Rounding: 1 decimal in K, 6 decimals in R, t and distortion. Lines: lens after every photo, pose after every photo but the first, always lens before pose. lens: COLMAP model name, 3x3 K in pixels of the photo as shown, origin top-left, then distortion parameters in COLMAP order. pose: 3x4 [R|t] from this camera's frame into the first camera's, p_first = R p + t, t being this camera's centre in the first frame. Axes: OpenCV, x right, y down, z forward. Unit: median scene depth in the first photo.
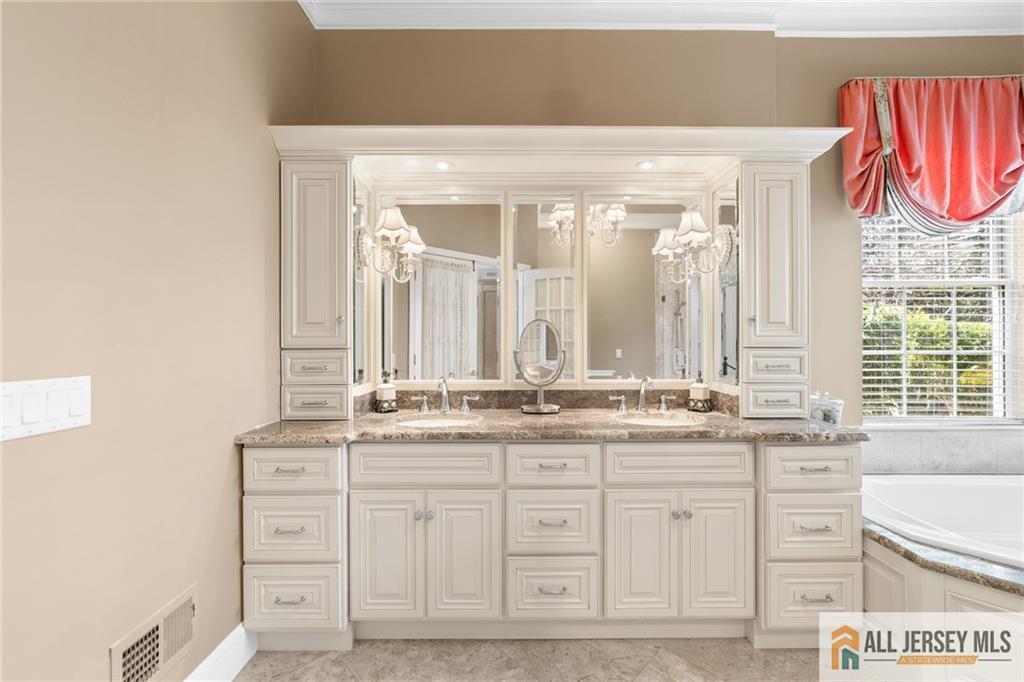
lens RADIAL K [[399.0, 0, 520.4], [0, 399.0, 337.0], [0, 0, 1]] dist [-0.003503, 0.002932]
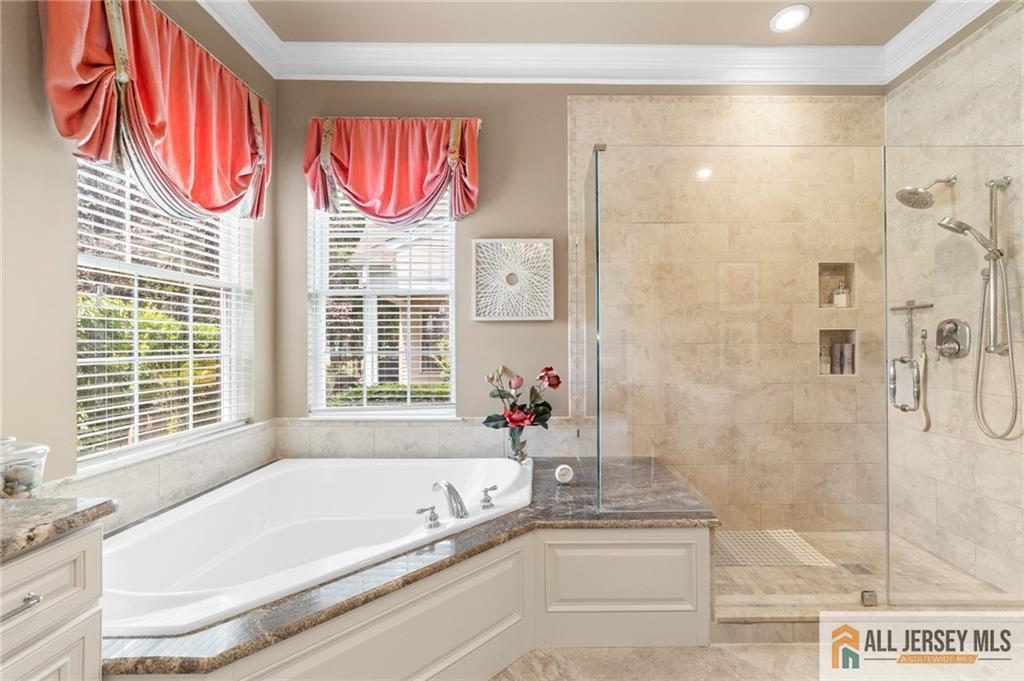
lens RADIAL K [[399.0, 0, 514.2], [0, 399.0, 339.2], [0, 0, 1]] dist [-0.003503, 0.002932]
pose [[-0.026428, 0.008502, 0.999615, 0.193782], [-0.002673, 0.999960, -0.008575, 0.004774], [-0.999647, -0.002898, -0.026404, 0.317086]]
